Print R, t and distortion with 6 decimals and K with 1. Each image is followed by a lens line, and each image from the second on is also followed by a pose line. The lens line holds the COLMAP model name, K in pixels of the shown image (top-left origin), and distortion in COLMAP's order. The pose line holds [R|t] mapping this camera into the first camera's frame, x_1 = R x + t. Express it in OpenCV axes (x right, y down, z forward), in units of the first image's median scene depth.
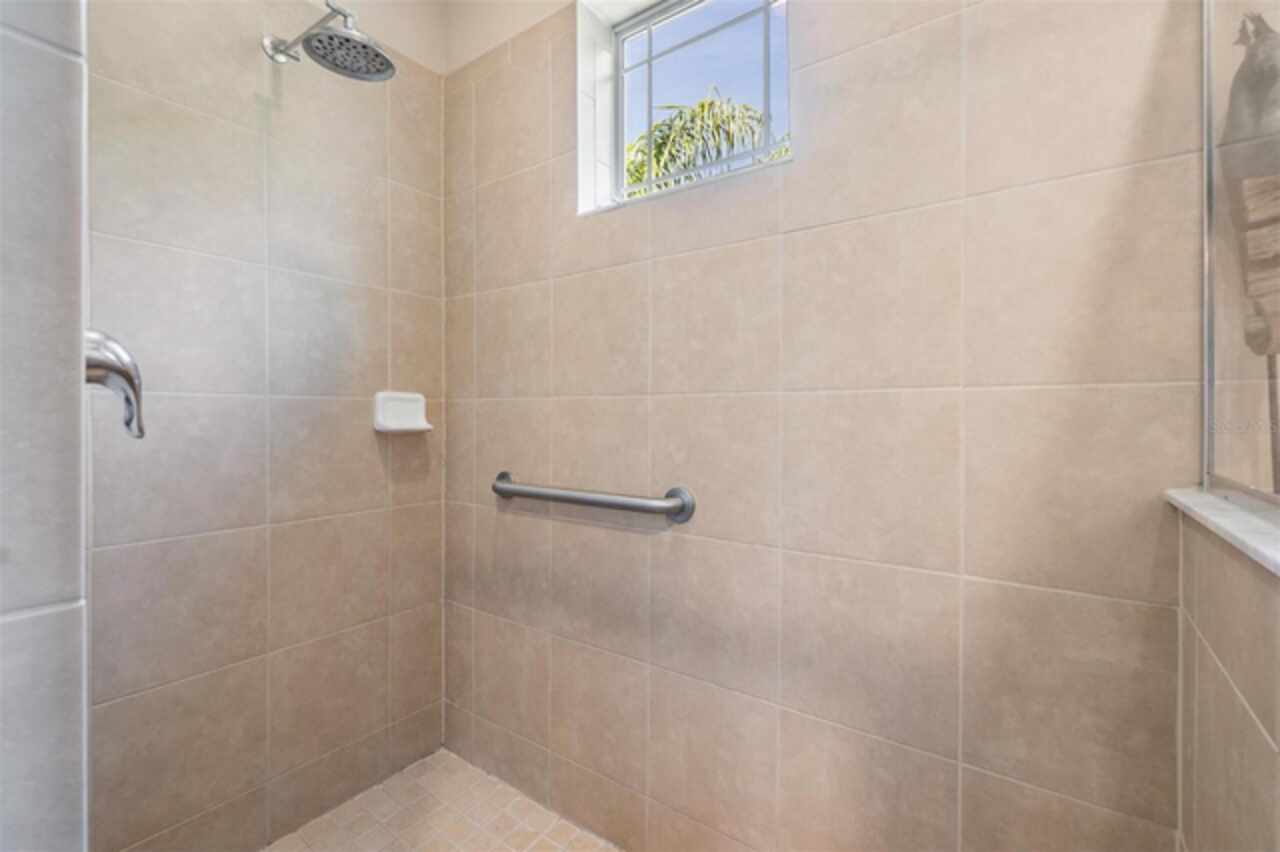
lens RADIAL K [[554.0, 0, 637.2], [0, 554.0, 413.8], [0, 0, 1]] dist [0.001088, 0.000249]
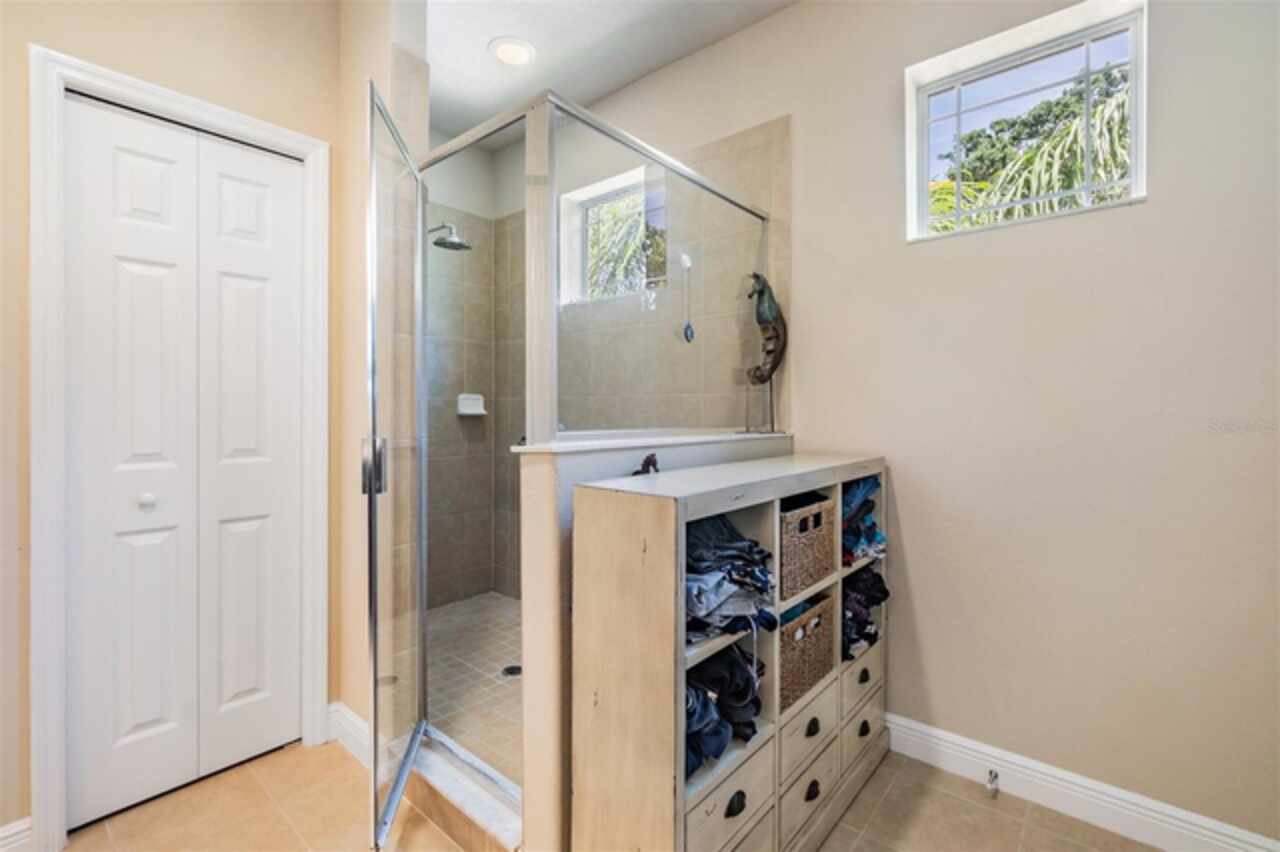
lens RADIAL K [[568.9, 0, 644.3], [0, 568.9, 401.9], [0, 0, 1]] dist [0.000767, 0.000060]
pose [[0.997423, -0.001924, -0.071714, 0.292334], [0.001133, 0.999938, -0.011064, 0.007931], [0.071731, 0.010955, 0.997364, -0.867271]]
